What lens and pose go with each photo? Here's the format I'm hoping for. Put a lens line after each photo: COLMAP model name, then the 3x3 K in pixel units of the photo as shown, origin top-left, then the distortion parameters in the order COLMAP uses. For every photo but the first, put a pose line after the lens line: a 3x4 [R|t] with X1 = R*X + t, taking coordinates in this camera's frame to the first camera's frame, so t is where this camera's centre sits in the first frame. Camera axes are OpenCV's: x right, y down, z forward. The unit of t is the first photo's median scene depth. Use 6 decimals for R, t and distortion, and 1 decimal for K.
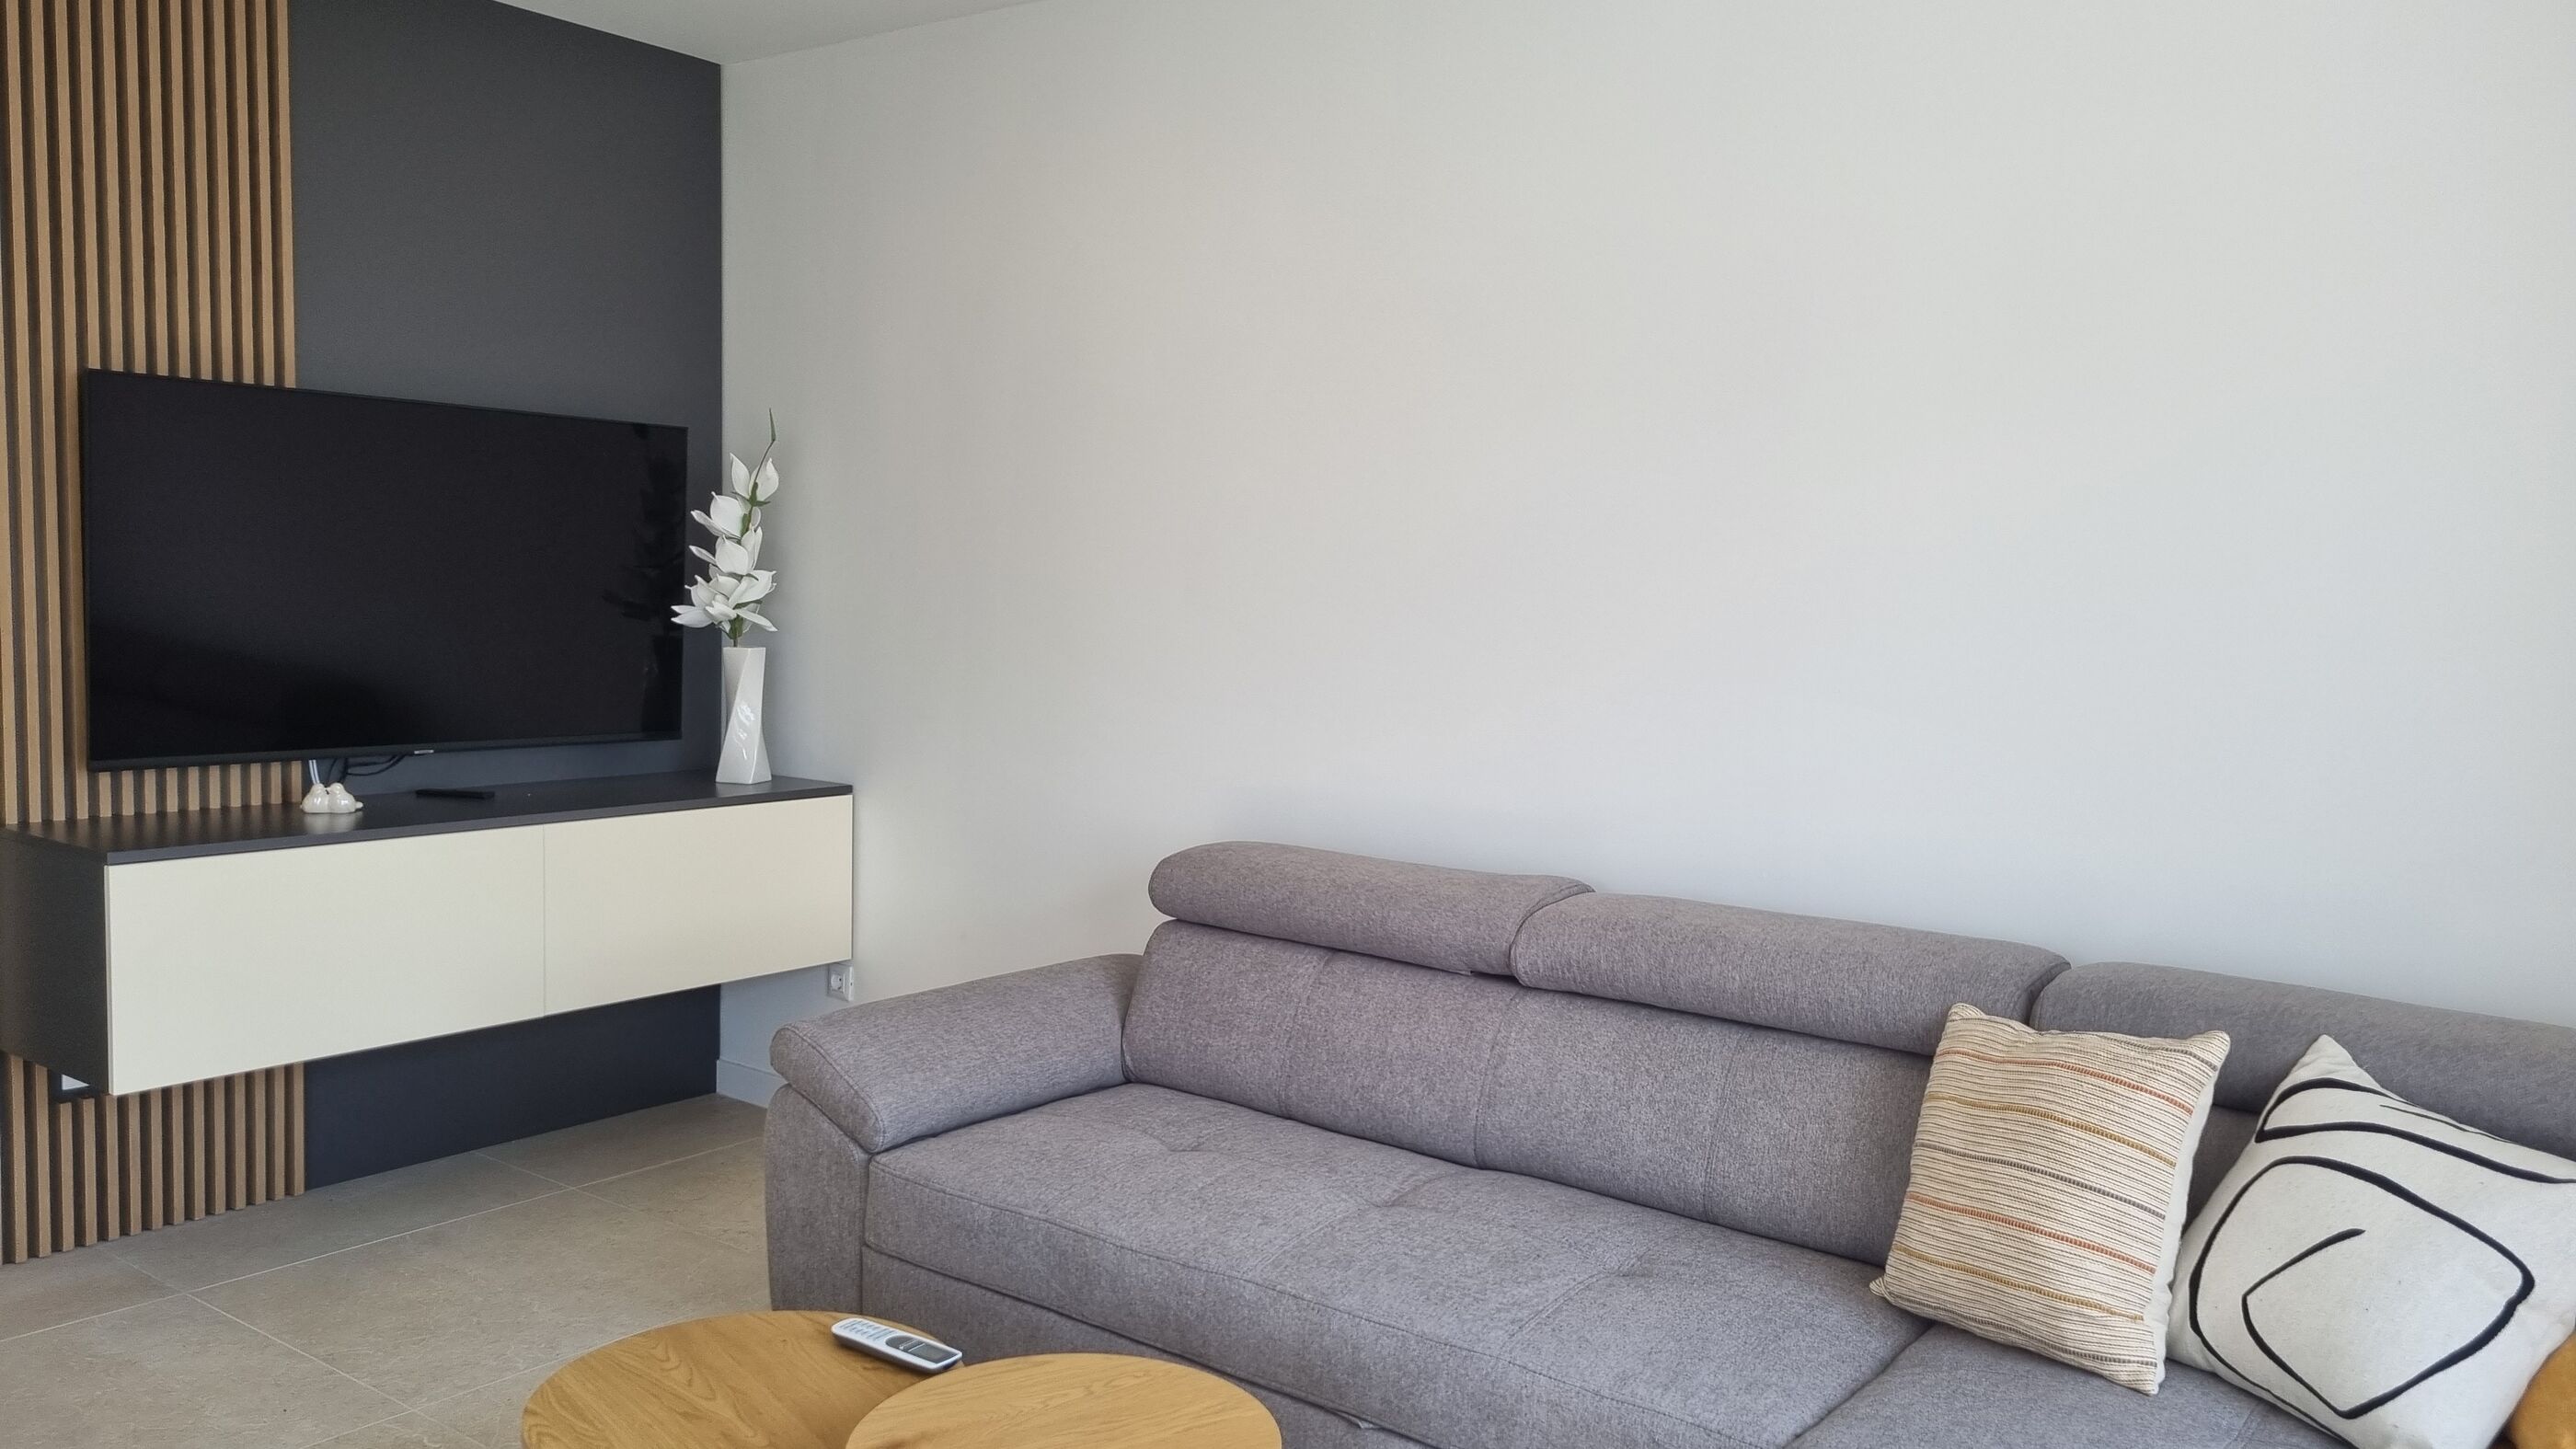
lens RADIAL K [[1915.8, 0, 1271.8], [0, 1915.8, 767.1], [0, 0, 1]] dist [0.056963, -0.039159]
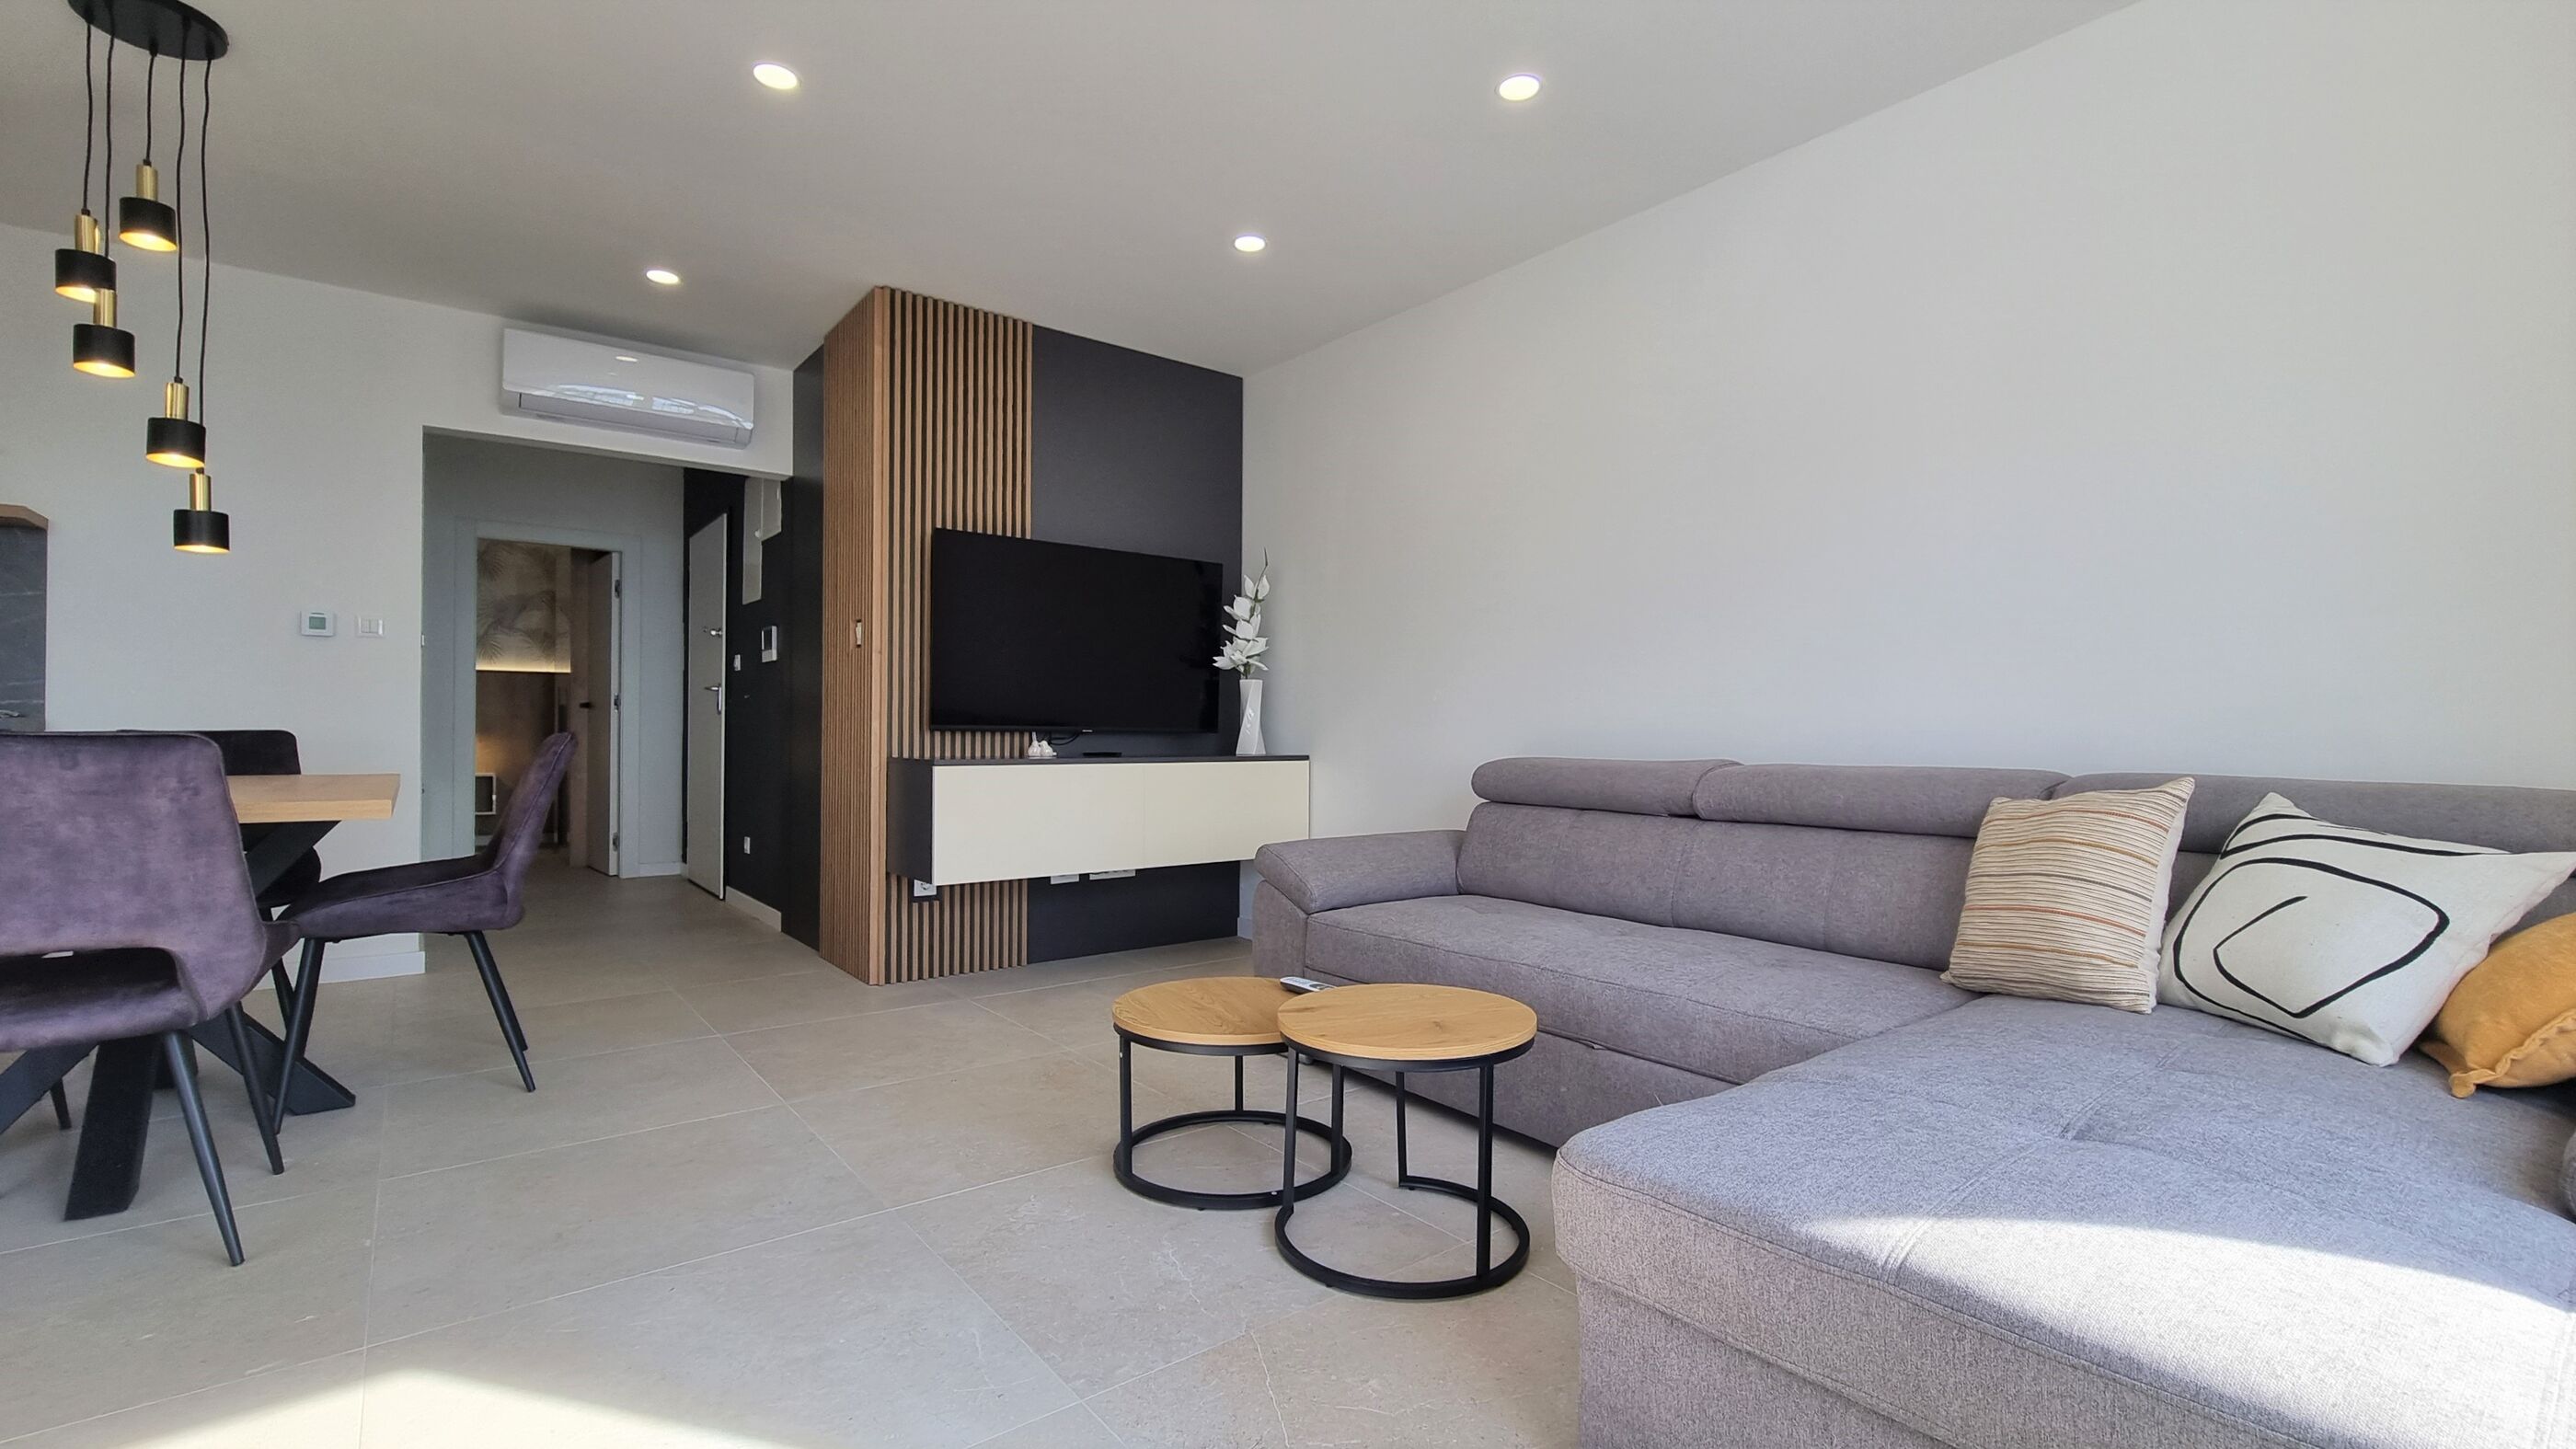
lens RADIAL K [[1098.7, 0, 1288.0], [0, 1098.7, 724.5], [0, 0, 1]] dist [-0.002268, -0.000558]
pose [[0.968883, -0.022149, -0.246527, 0.023463], [-0.001266, 0.995532, -0.094415, 0.122826], [0.247516, 0.091789, 0.964526, 0.015733]]
